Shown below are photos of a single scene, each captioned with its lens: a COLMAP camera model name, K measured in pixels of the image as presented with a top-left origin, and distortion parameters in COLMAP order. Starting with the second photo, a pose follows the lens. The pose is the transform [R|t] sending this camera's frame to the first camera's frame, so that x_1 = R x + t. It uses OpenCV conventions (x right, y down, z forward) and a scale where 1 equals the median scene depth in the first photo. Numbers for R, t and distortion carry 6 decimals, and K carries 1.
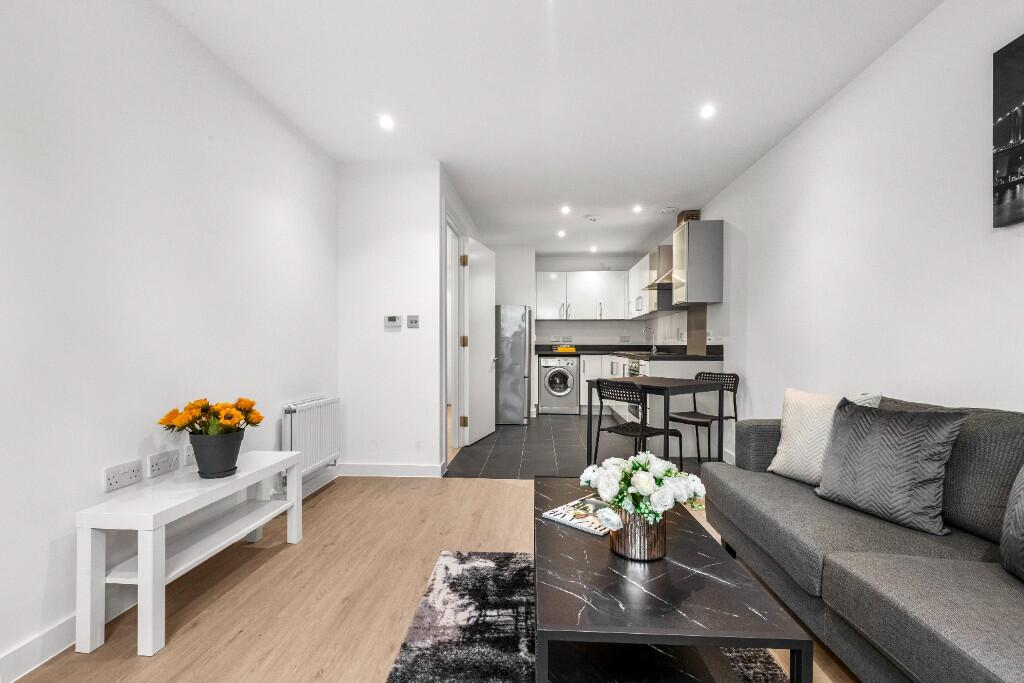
lens RADIAL K [[458.6, 0, 509.6], [0, 458.6, 348.2], [0, 0, 1]] dist [-0.002970, -0.000049]
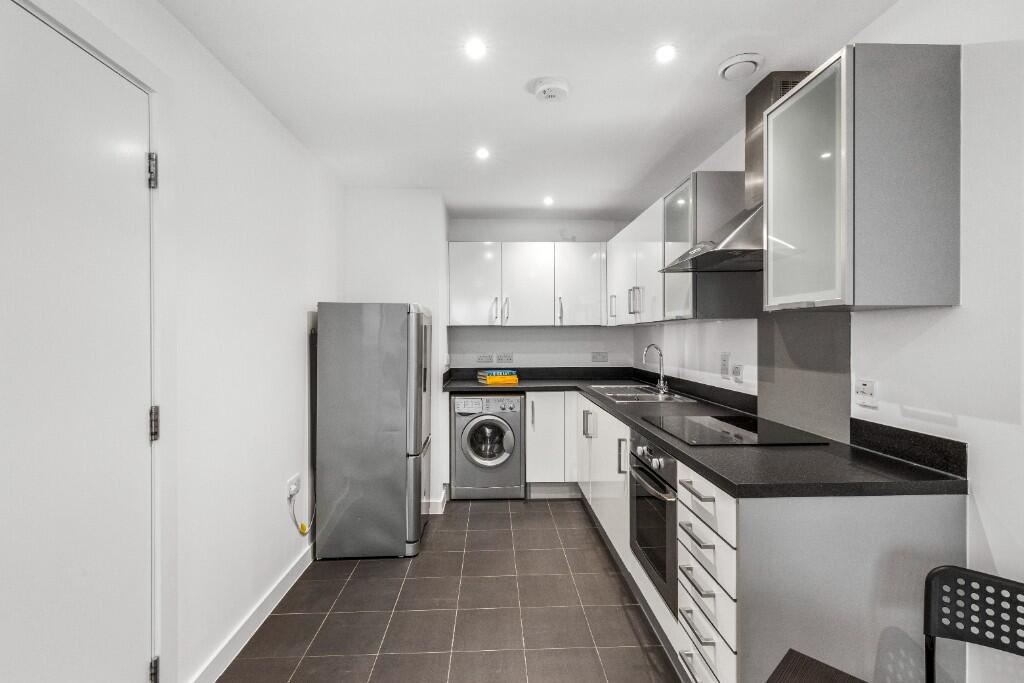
lens RADIAL K [[458.6, 0, 514.6], [0, 458.6, 336.8], [0, 0, 1]] dist [-0.002970, -0.000049]
pose [[0.993278, -0.004929, 0.115650, 0.076979], [0.005143, 0.999986, -0.001550, -0.050540], [-0.115641, 0.002135, 0.993289, 0.453652]]
